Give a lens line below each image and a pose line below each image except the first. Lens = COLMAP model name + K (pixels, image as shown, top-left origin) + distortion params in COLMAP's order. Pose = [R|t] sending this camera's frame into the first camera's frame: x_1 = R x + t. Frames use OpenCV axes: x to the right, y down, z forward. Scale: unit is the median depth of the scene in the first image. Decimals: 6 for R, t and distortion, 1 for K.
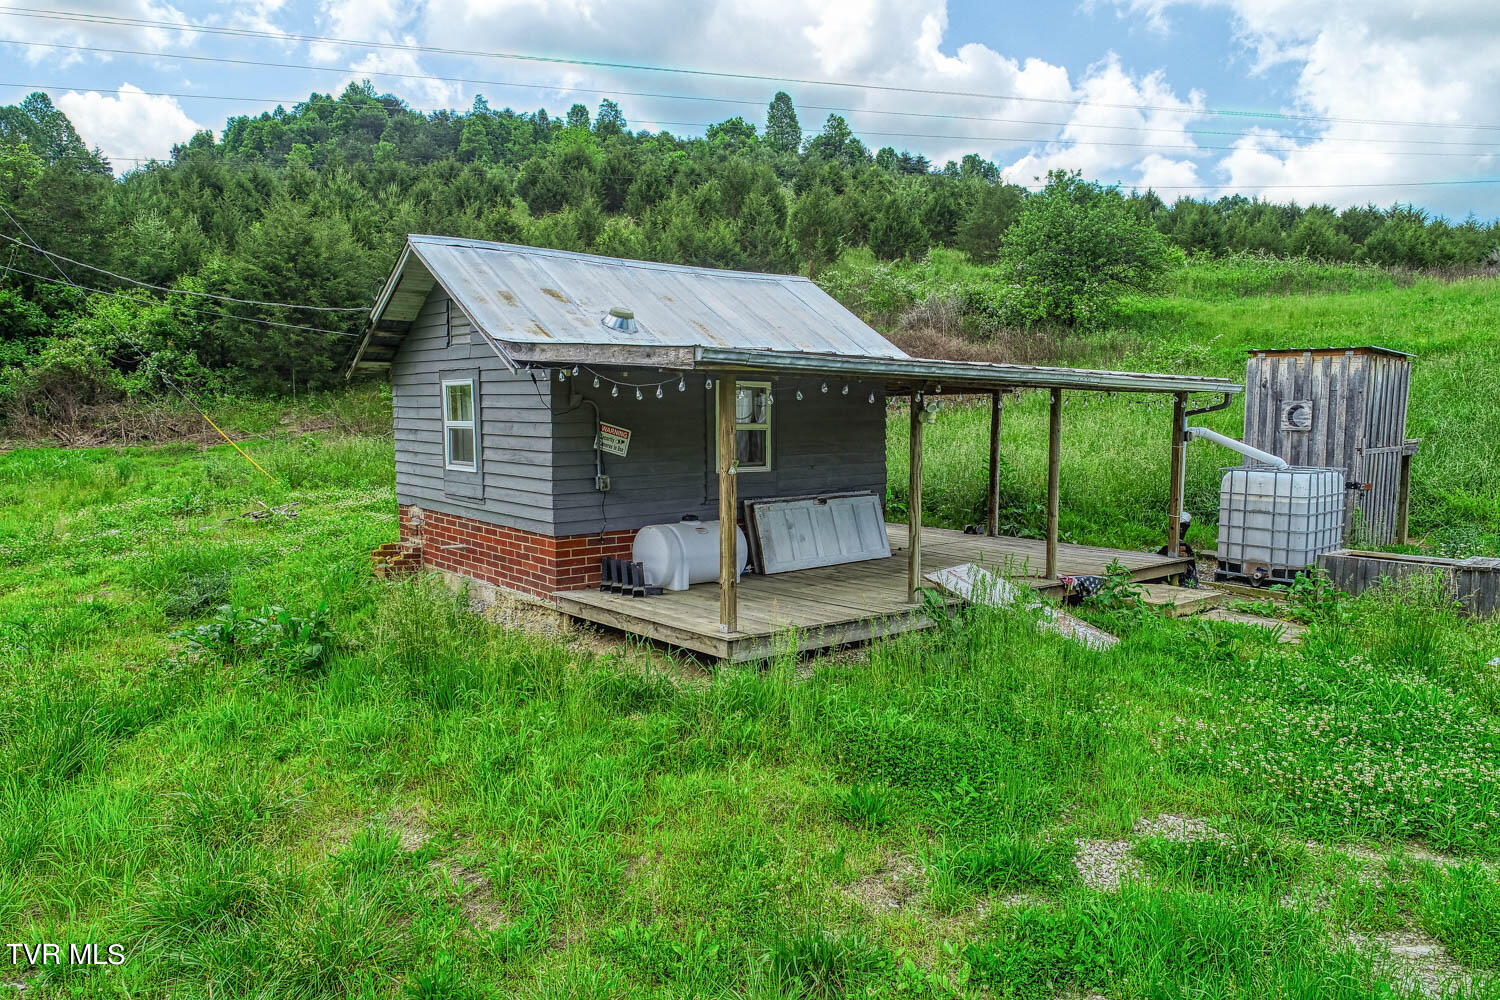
lens RADIAL K [[1033.0, 0, 792.8], [0, 1033.0, 503.0], [0, 0, 1]] dist [-0.008969, -0.003569]
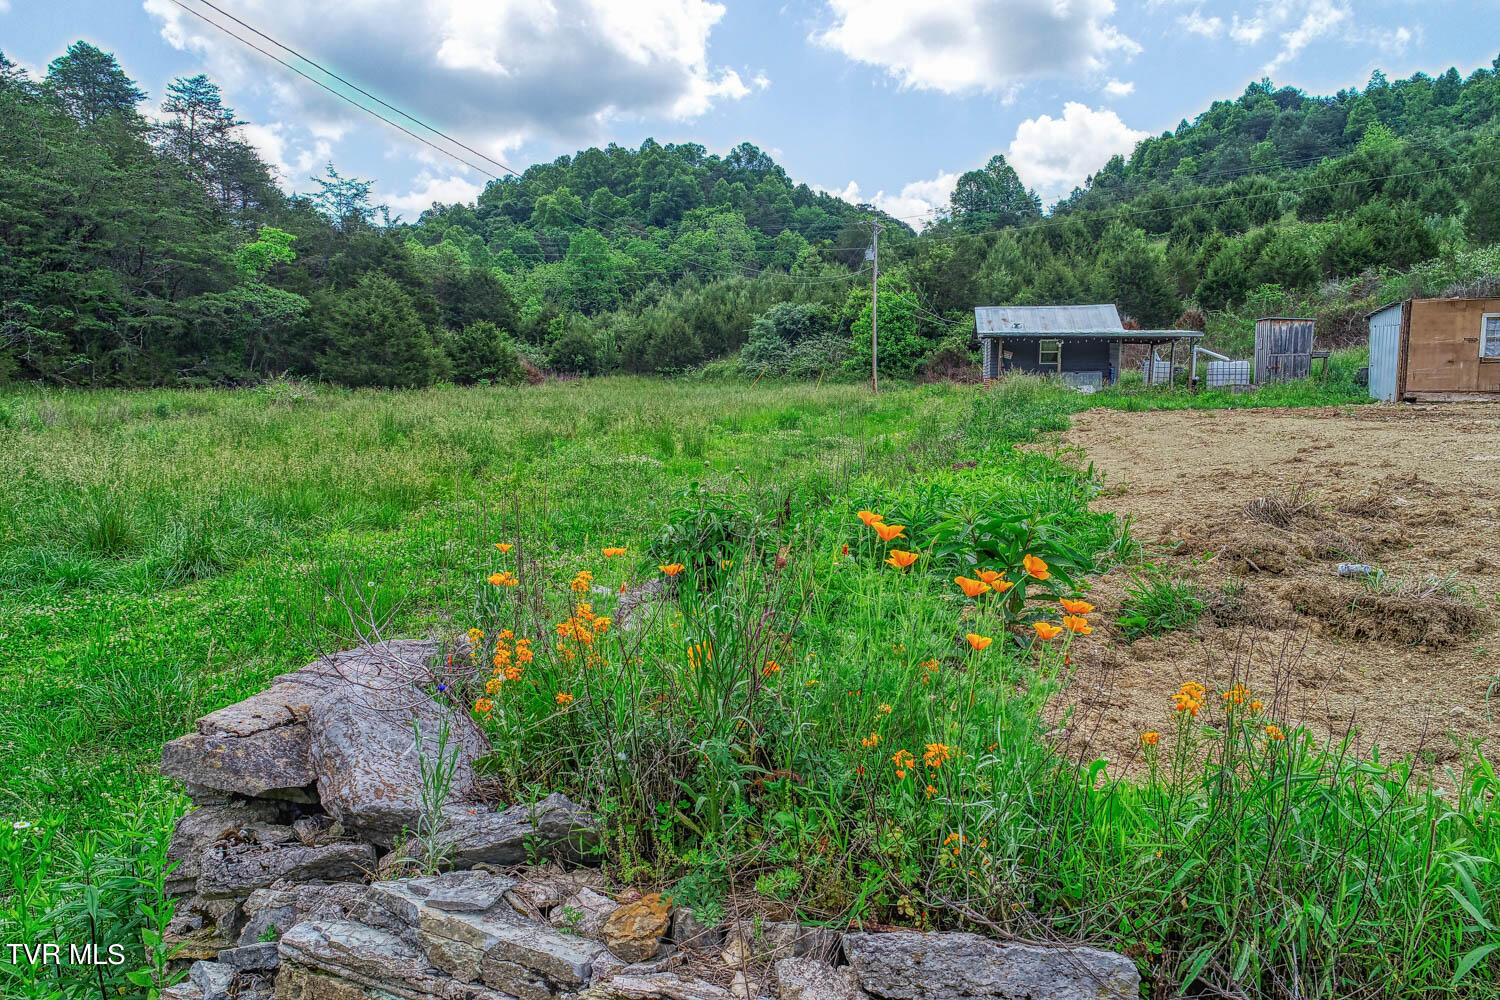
lens RADIAL K [[1012.3, 0, 751.5], [0, 1012.3, 507.8], [0, 0, 1]] dist [-0.005389, 0.006431]
pose [[0.648028, 0.079557, -0.757450, 0.080562], [-0.064767, 0.996683, 0.049274, 0.014556], [0.758858, 0.017126, 0.651031, -0.084739]]
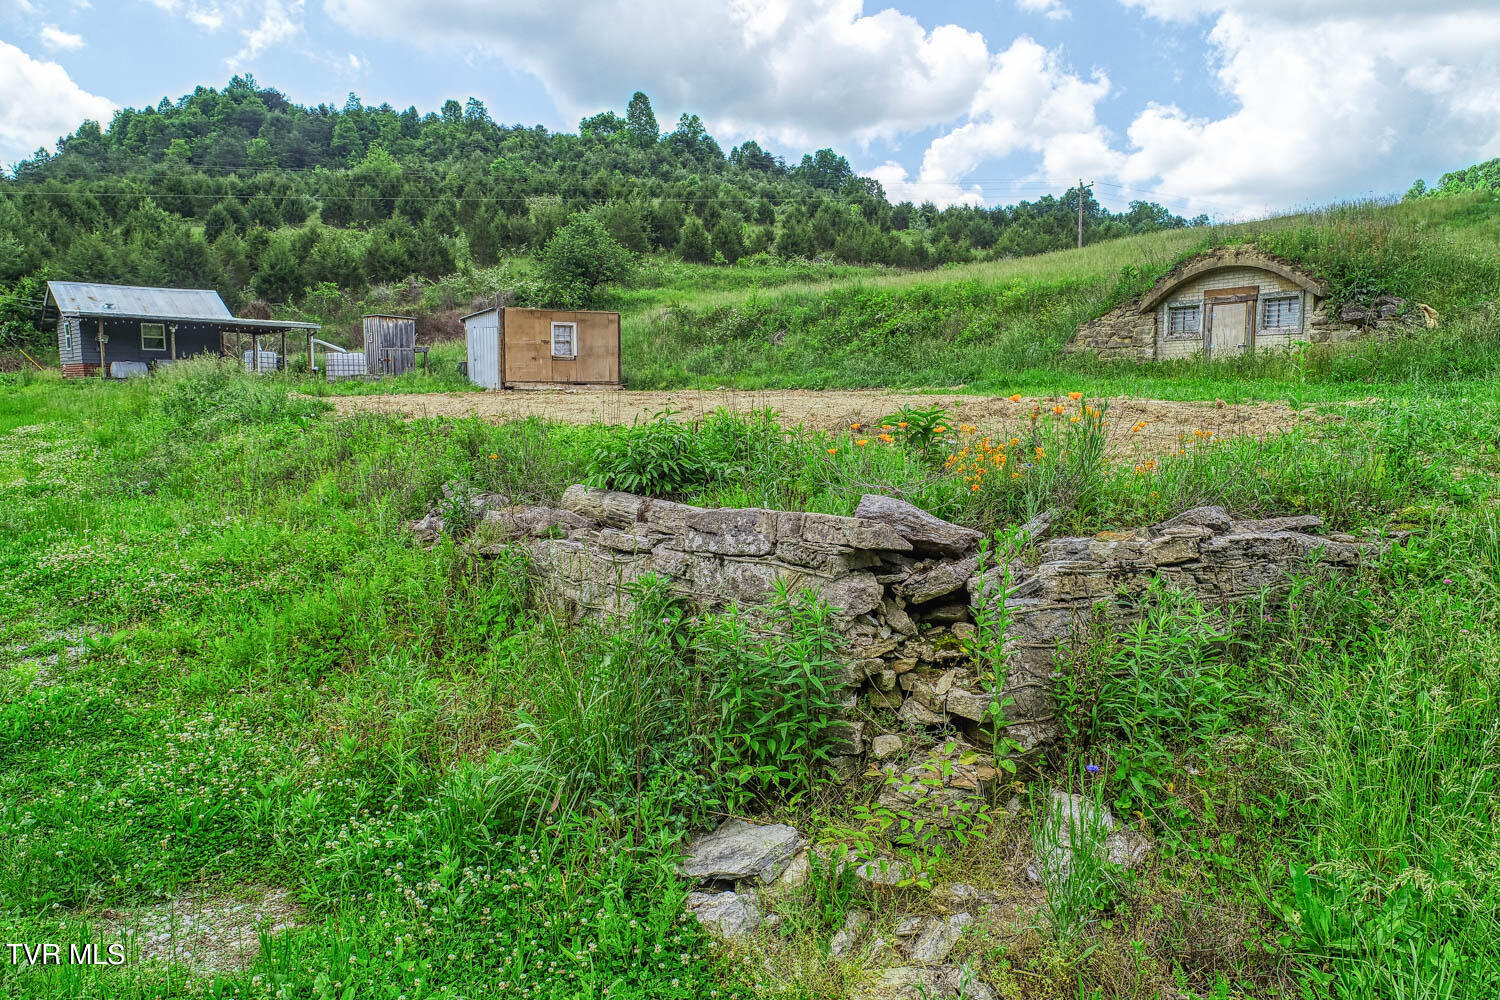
lens RADIAL K [[1012.3, 0, 751.5], [0, 1012.3, 507.8], [0, 0, 1]] dist [-0.005389, 0.006431]
pose [[0.999032, -0.005628, 0.043627, 0.070211], [0.004542, 0.999678, 0.024952, 0.016359], [-0.043754, -0.024730, 0.998736, -0.096293]]
